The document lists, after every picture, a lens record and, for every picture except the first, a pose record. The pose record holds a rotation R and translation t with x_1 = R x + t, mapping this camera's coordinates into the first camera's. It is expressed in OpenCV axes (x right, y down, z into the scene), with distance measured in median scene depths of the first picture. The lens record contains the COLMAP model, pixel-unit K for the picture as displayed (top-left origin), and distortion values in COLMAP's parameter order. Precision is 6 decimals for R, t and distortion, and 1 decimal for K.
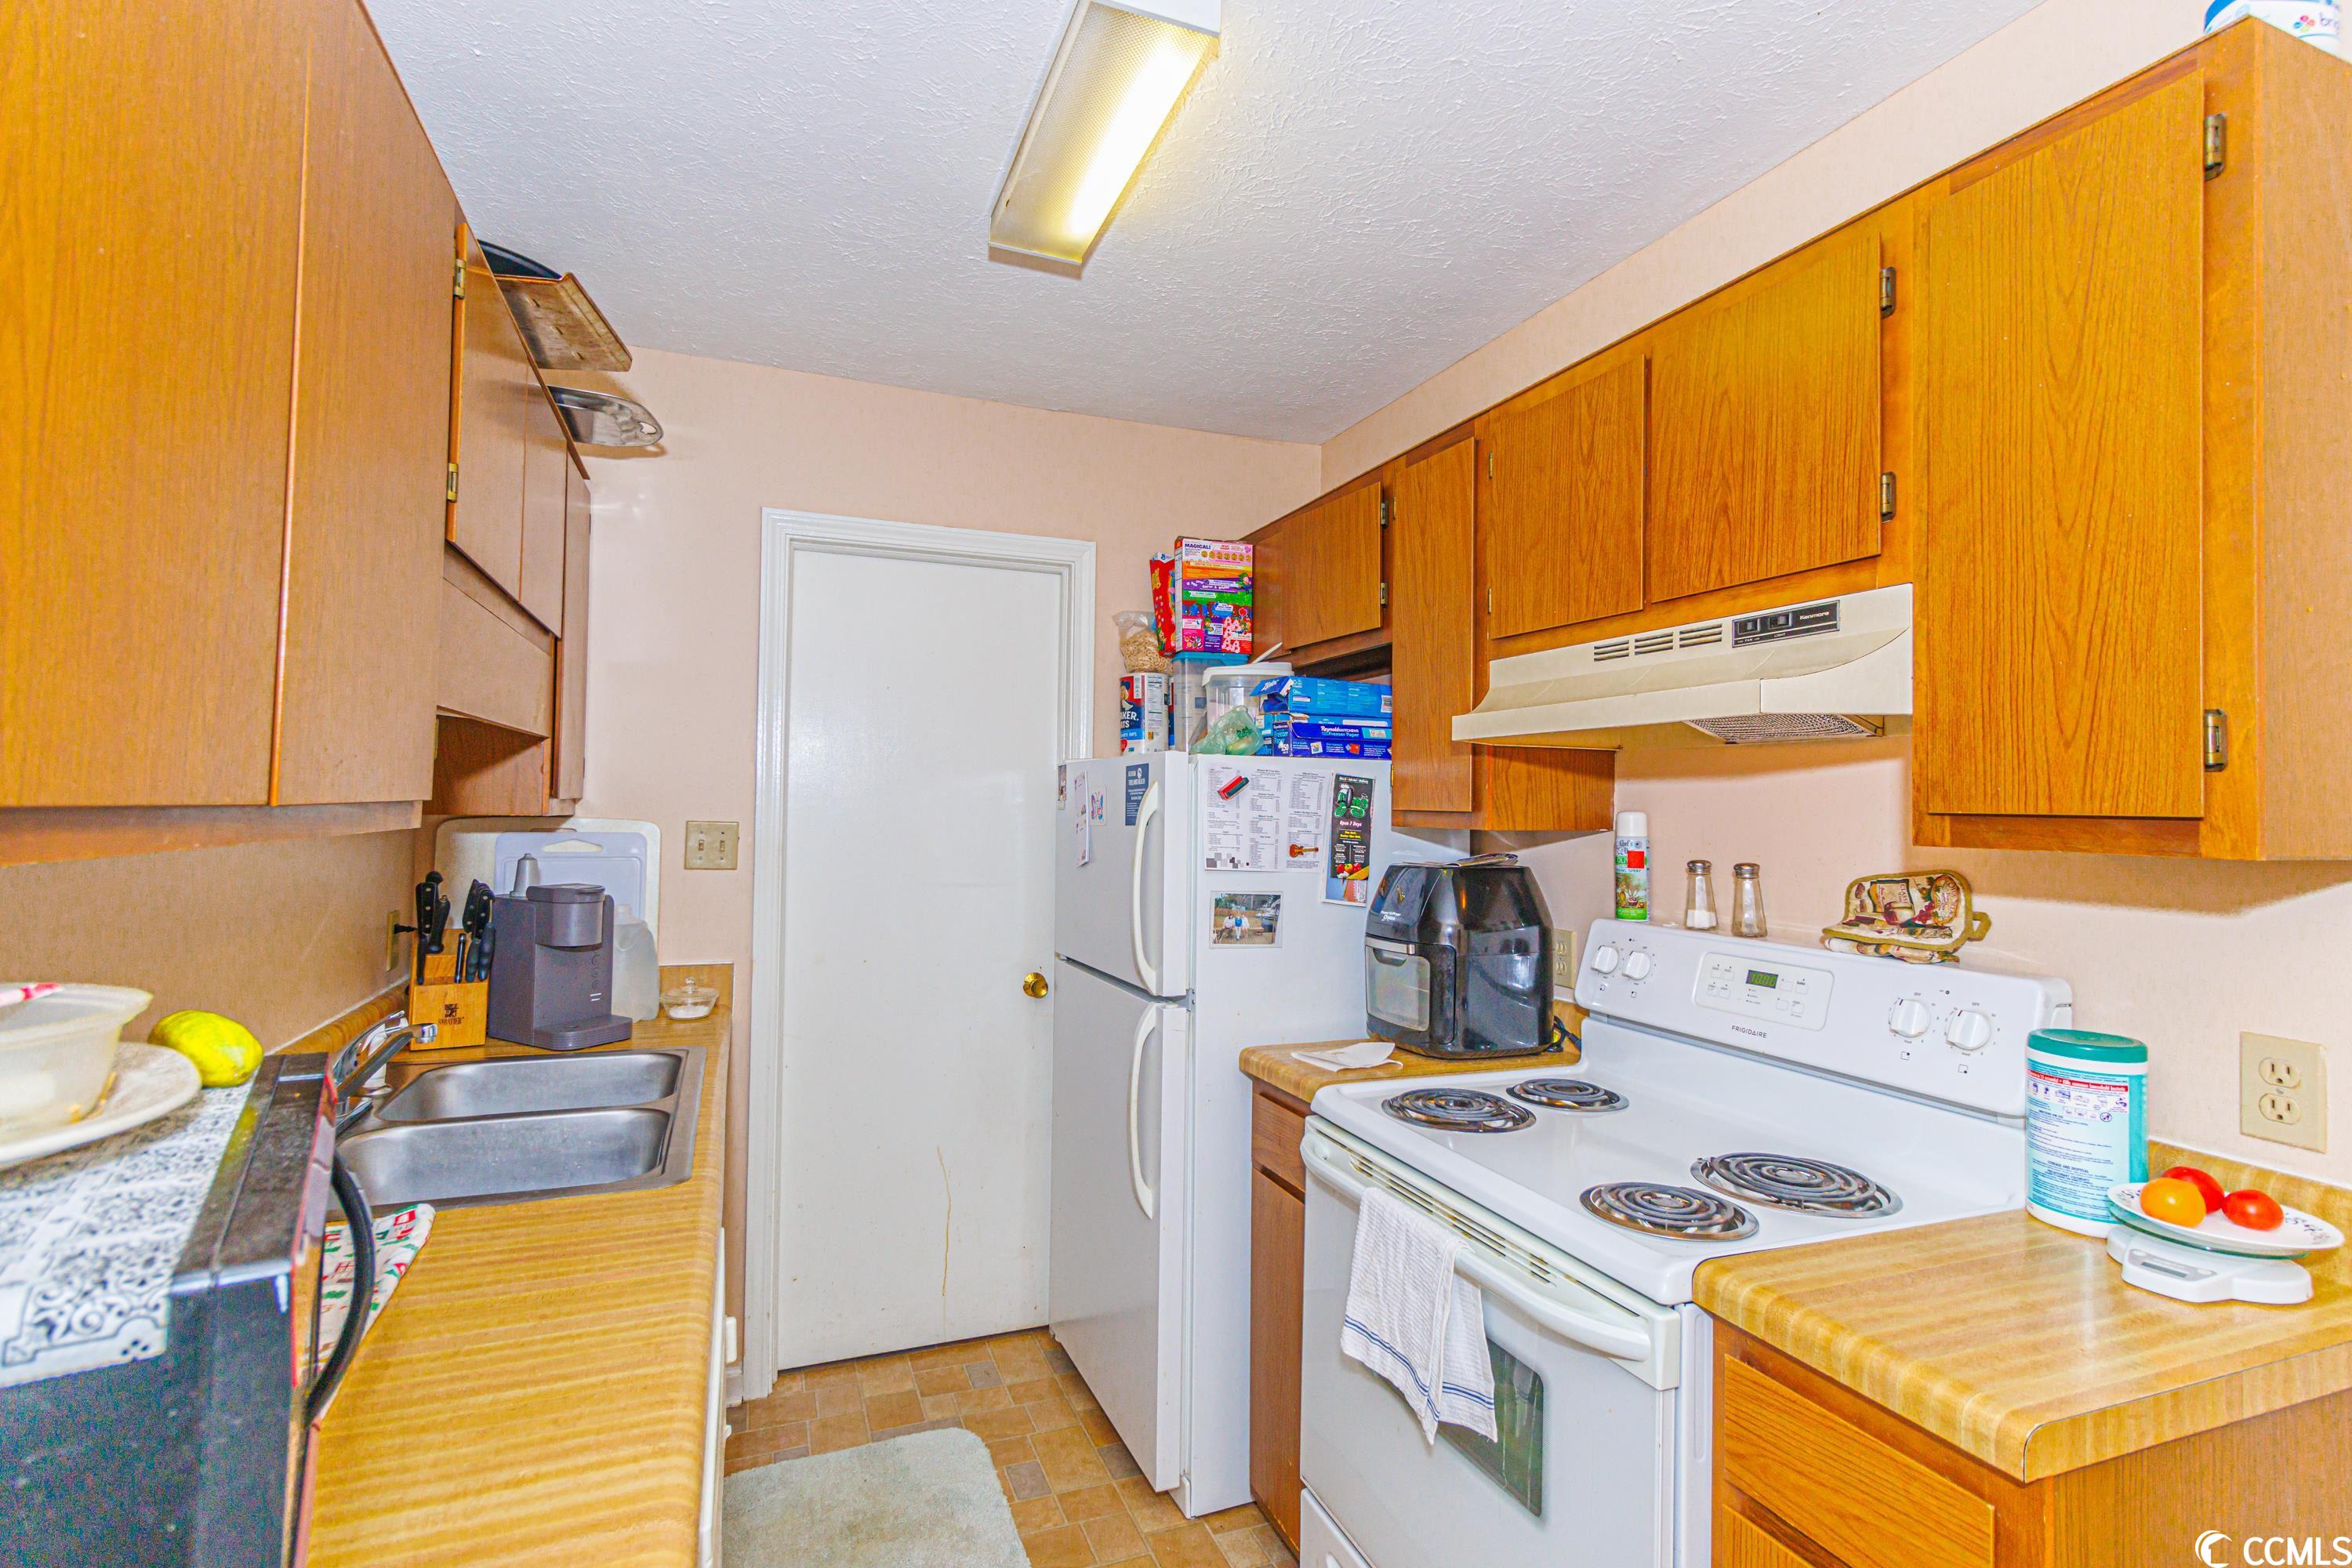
lens RADIAL K [[1086.7, 0, 1174.7], [0, 1086.7, 781.4], [0, 0, 1]] dist [0.003272, 0.005137]
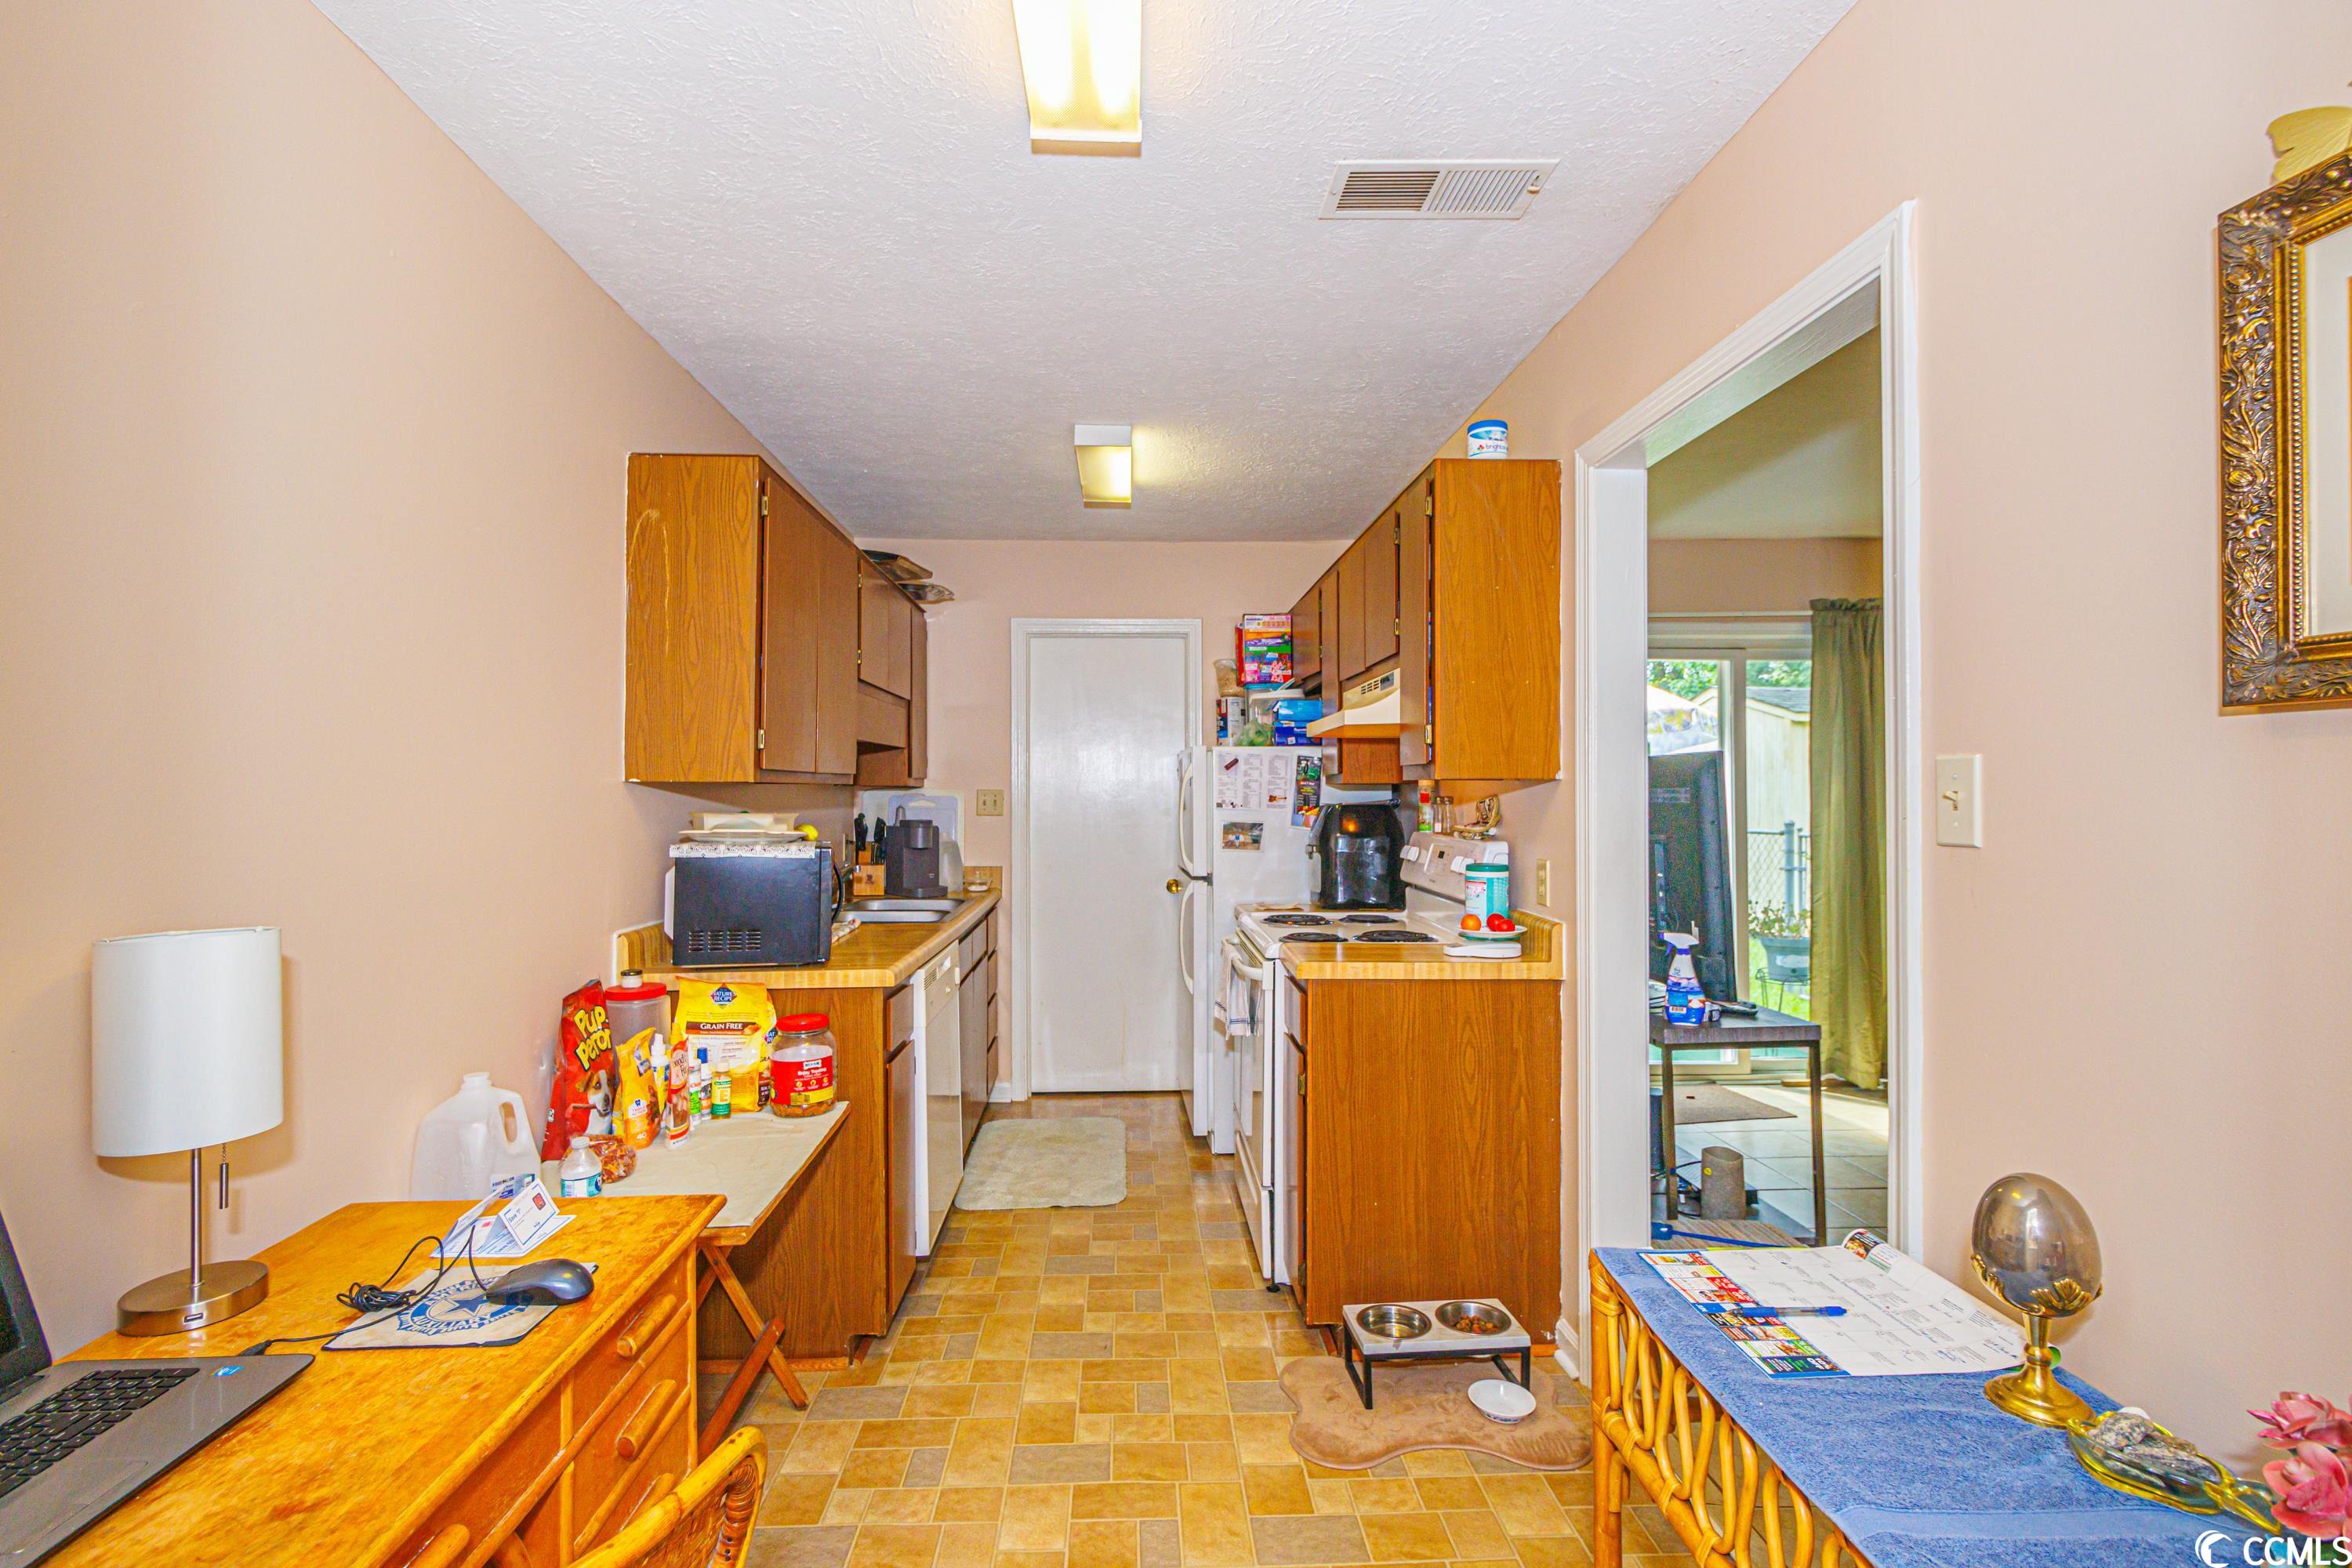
lens RADIAL K [[1086.7, 0, 1169.8], [0, 1086.7, 777.4], [0, 0, 1]] dist [0.003272, 0.005137]
pose [[0.947011, -0.020106, -0.320570, 0.531810], [0.021943, 0.999757, 0.002117, 0.021215], [0.320450, -0.009039, 0.947222, -0.759739]]
